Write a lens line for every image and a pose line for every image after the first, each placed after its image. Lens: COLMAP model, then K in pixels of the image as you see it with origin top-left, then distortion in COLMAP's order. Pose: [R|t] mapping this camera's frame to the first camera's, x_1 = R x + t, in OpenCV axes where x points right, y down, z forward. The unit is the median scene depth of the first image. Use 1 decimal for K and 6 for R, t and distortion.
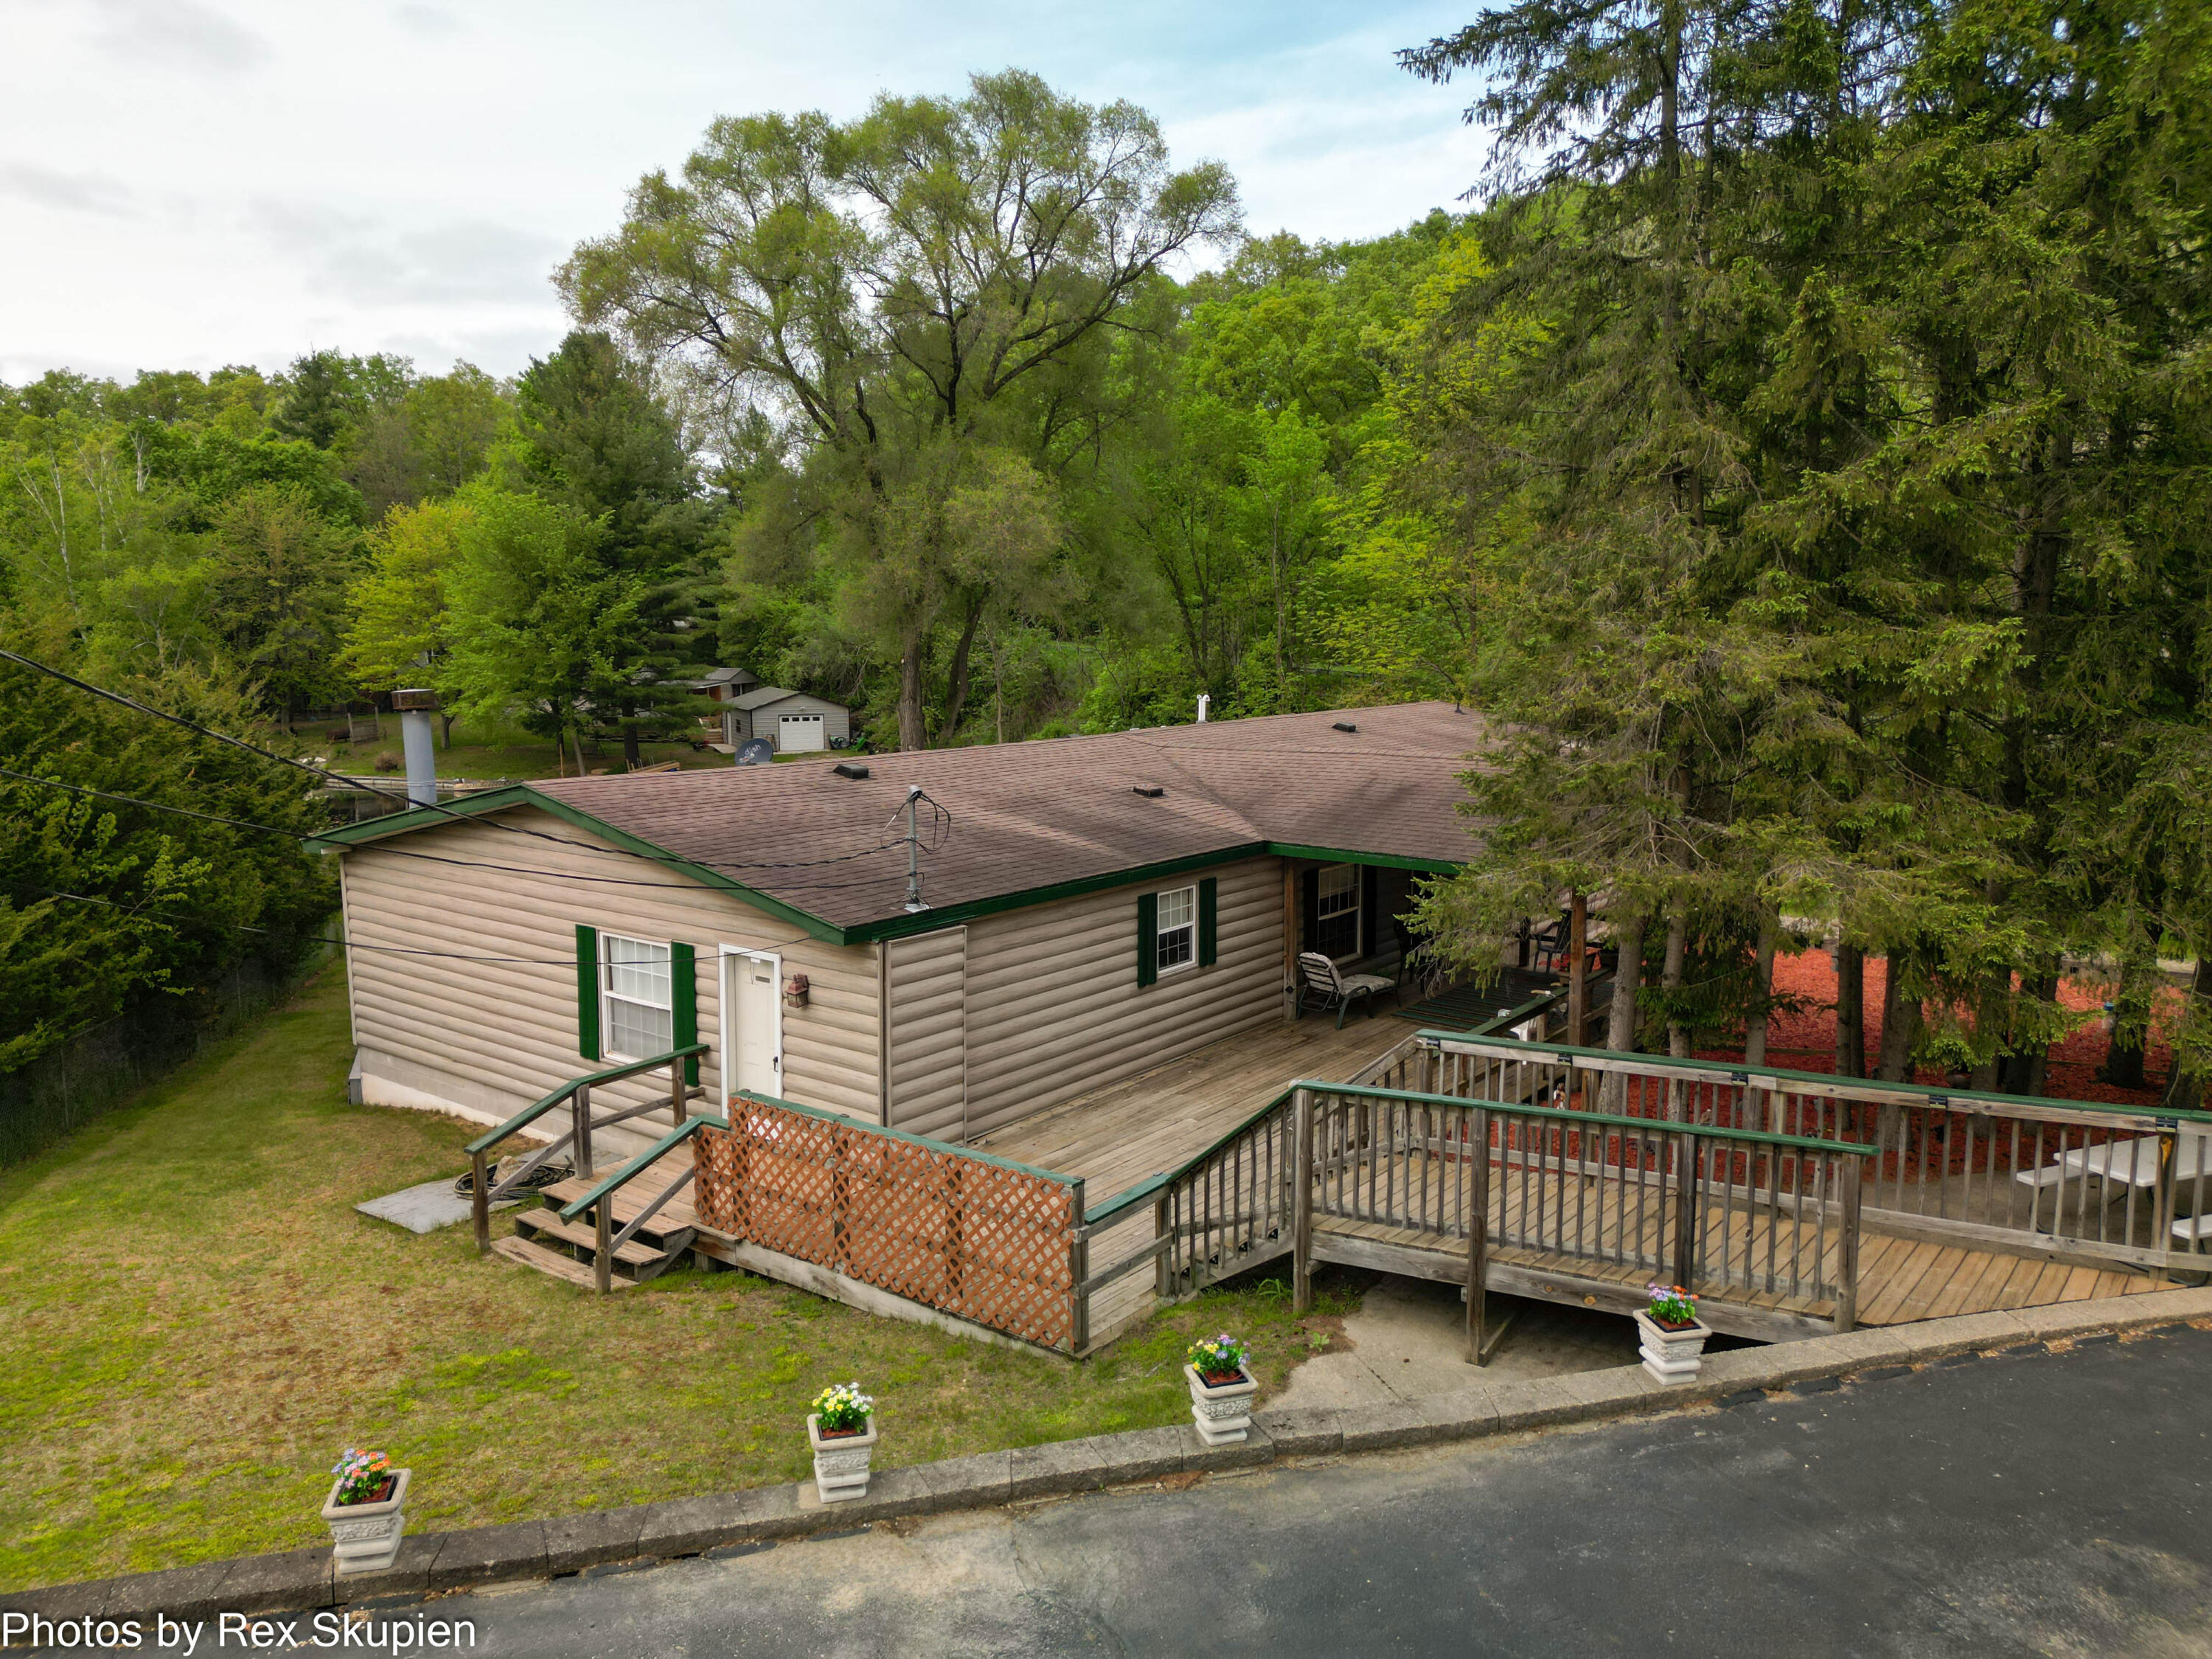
lens RADIAL K [[1535.7, 0, 1114.4], [0, 1535.7, 832.4], [0, 0, 1]] dist [0.010770, 0.000137]
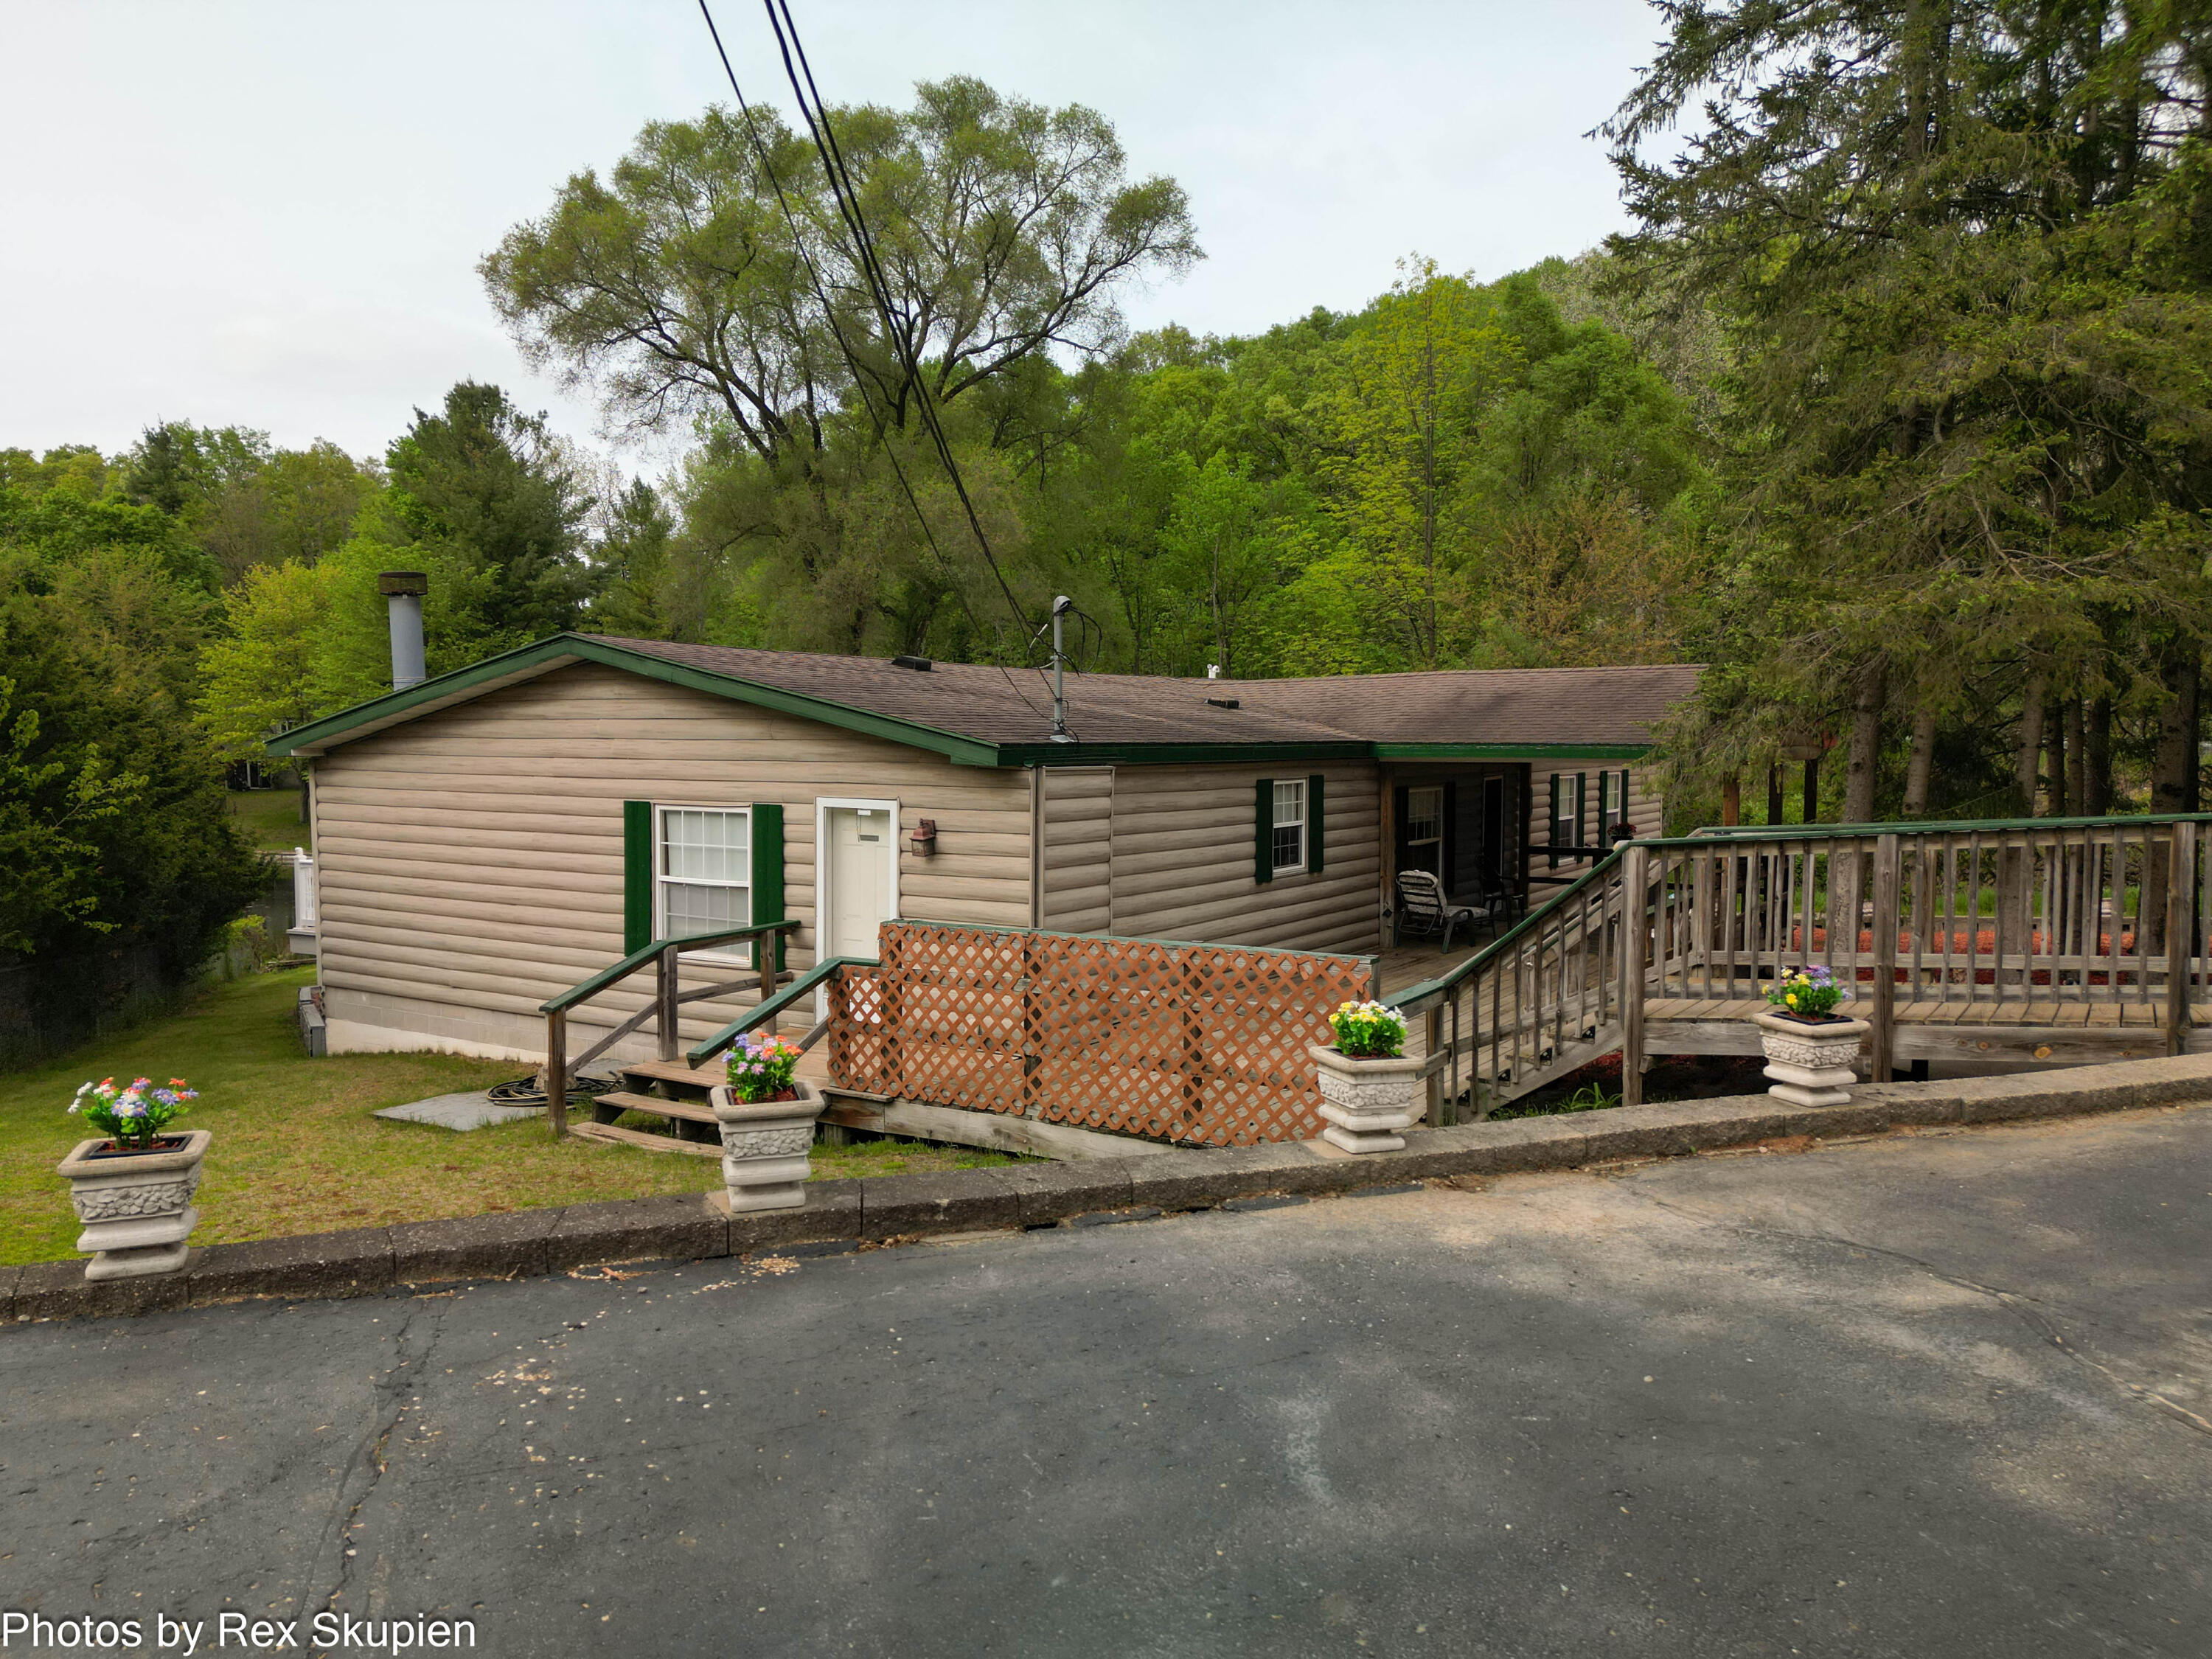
lens RADIAL K [[1540.0, 0, 1106.0], [0, 1540.0, 829.5], [0, 0, 1]] dist [0.066217, -0.086510]
pose [[0.996783, -0.002843, 0.080095, -0.127179], [0.008624, 0.997373, -0.071924, 0.118199], [-0.079680, 0.072383, 0.994189, 0.099073]]
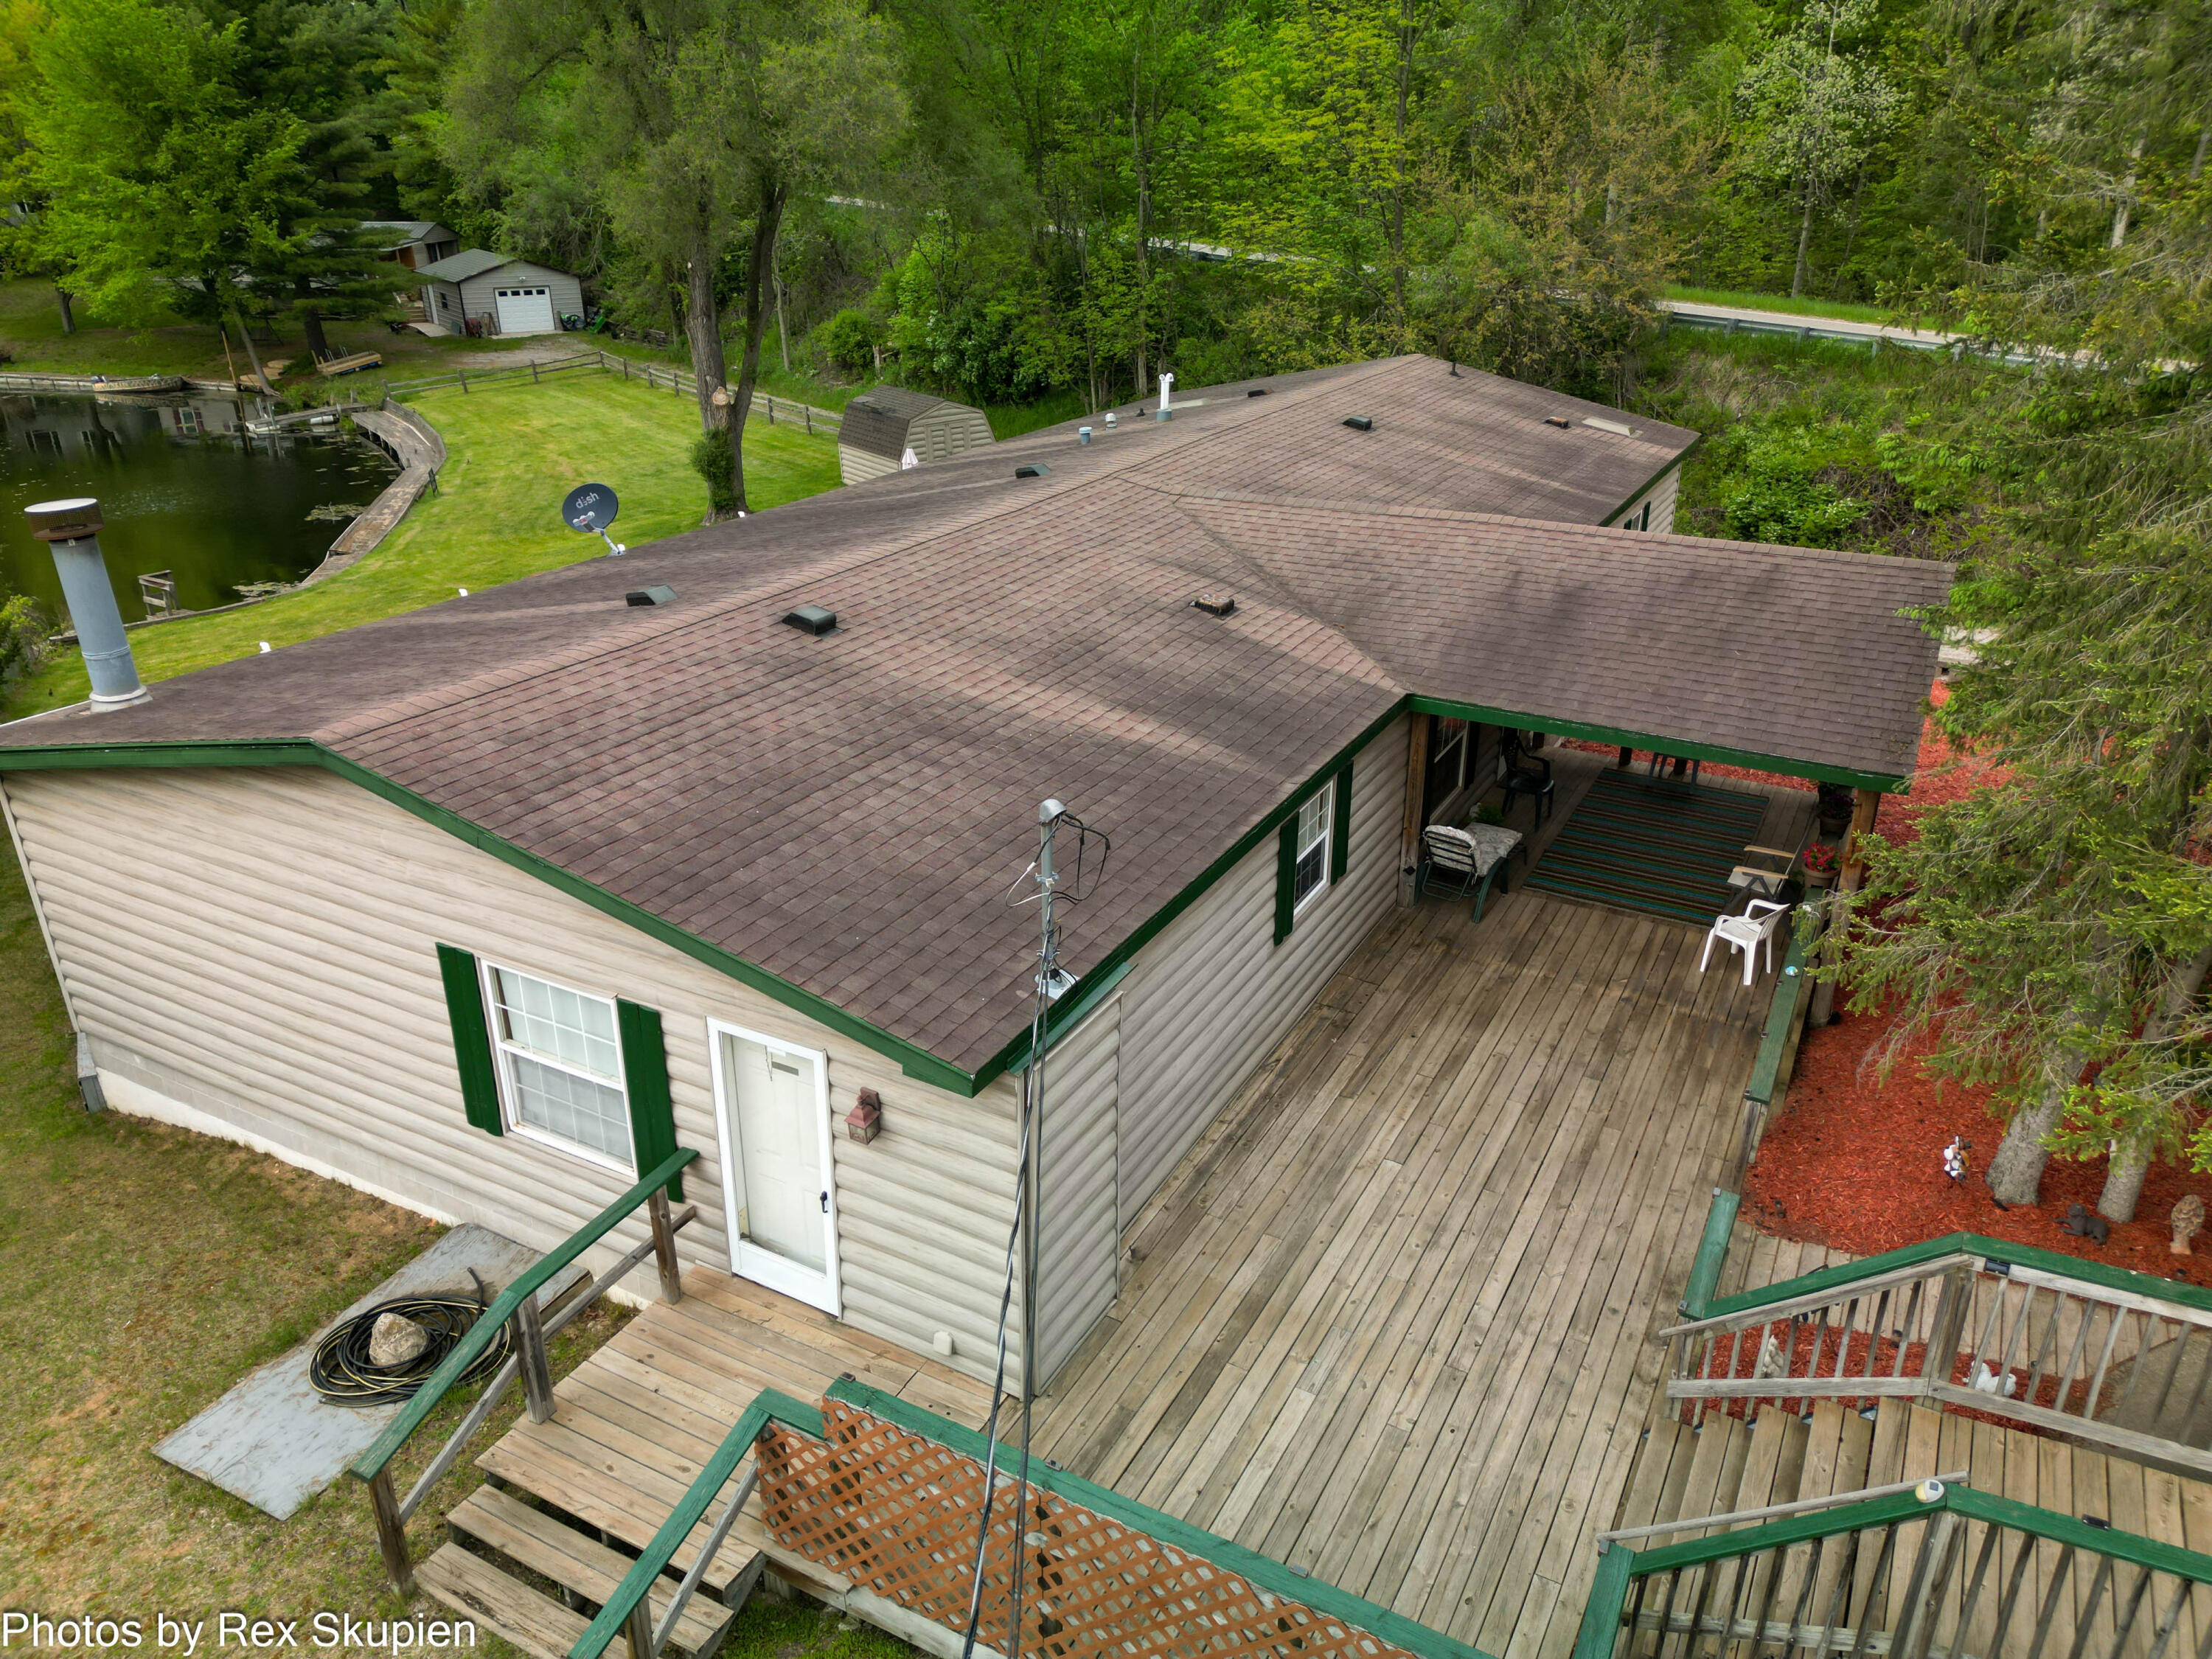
lens RADIAL K [[1571.6, 0, 1097.7], [0, 1571.6, 827.3], [0, 0, 1]] dist [0.004697, 0.000650]
pose [[0.988845, -0.053820, 0.138887, -0.142820], [0.013335, 0.960682, 0.277330, -0.134958], [-0.148352, -0.272384, 0.950683, 0.303729]]
